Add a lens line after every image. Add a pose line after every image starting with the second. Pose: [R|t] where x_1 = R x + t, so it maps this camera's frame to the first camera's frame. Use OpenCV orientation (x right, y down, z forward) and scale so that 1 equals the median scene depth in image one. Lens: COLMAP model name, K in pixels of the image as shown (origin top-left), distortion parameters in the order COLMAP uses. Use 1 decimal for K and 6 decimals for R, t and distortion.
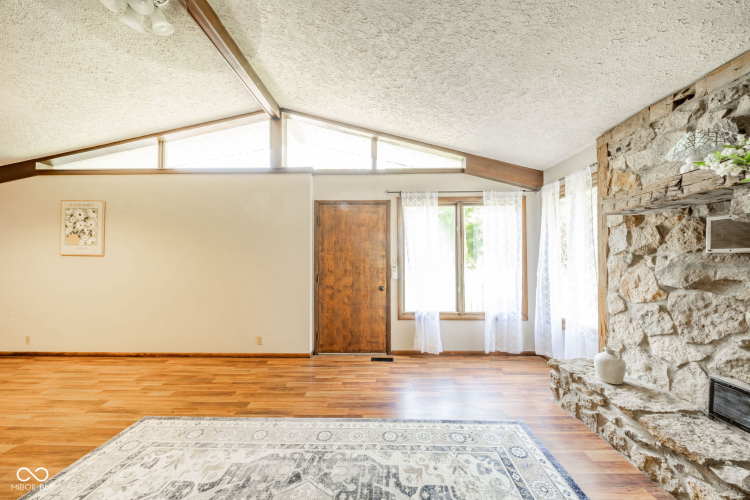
lens RADIAL K [[263.2, 0, 373.9], [0, 263.2, 251.7], [0, 0, 1]] dist [-0.001611, -0.000538]
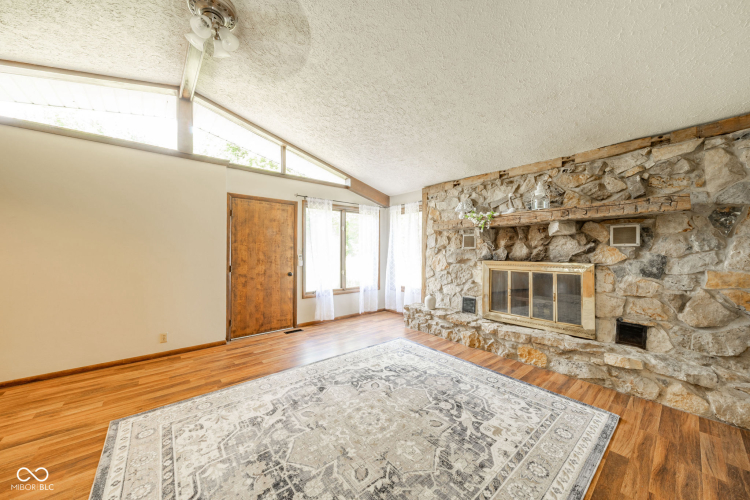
lens RADIAL K [[263.2, 0, 373.9], [0, 263.2, 251.7], [0, 0, 1]] dist [-0.001611, -0.000538]
pose [[0.751045, 0.004291, 0.660237, -0.803413], [-0.024237, 0.999484, 0.021075, 0.001042], [-0.659806, -0.031831, 0.750762, -0.262730]]
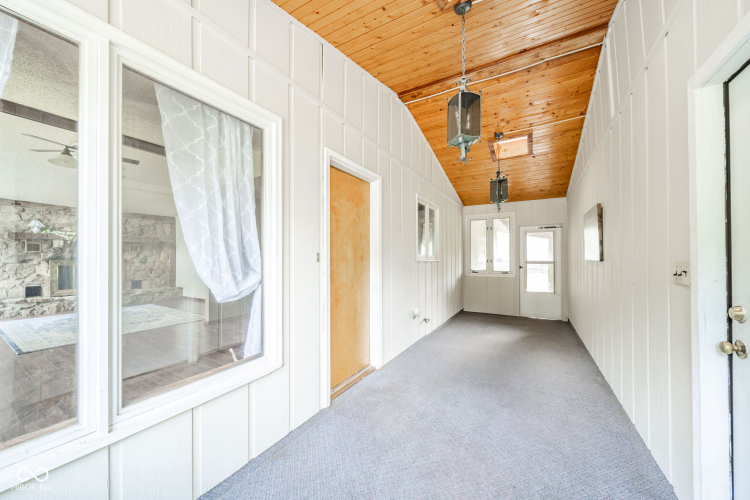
lens RADIAL K [[270.8, 0, 377.7], [0, 270.8, 255.8], [0, 0, 1]] dist [-0.000961, -0.000278]
pose [[-0.874562, 0.005356, 0.484885, -3.500592], [-0.009422, 0.999563, -0.028036, 0.082411], [-0.484823, -0.029088, -0.874129, 1.411752]]
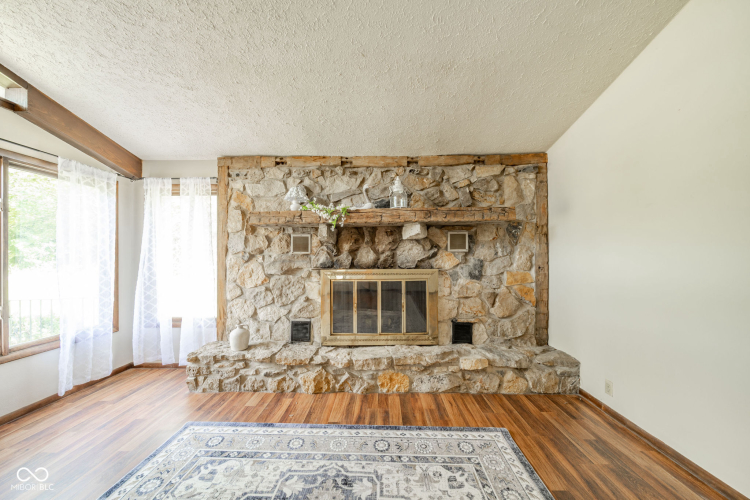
lens RADIAL K [[261.4, 0, 378.0], [0, 261.4, 255.0], [0, 0, 1]] dist [-0.000250, -0.000110]
pose [[-0.006657, 0.011930, 0.999907, -0.413397], [-0.023429, 0.999652, -0.012083, 0.015353], [-0.999703, -0.023507, -0.006375, 0.307711]]
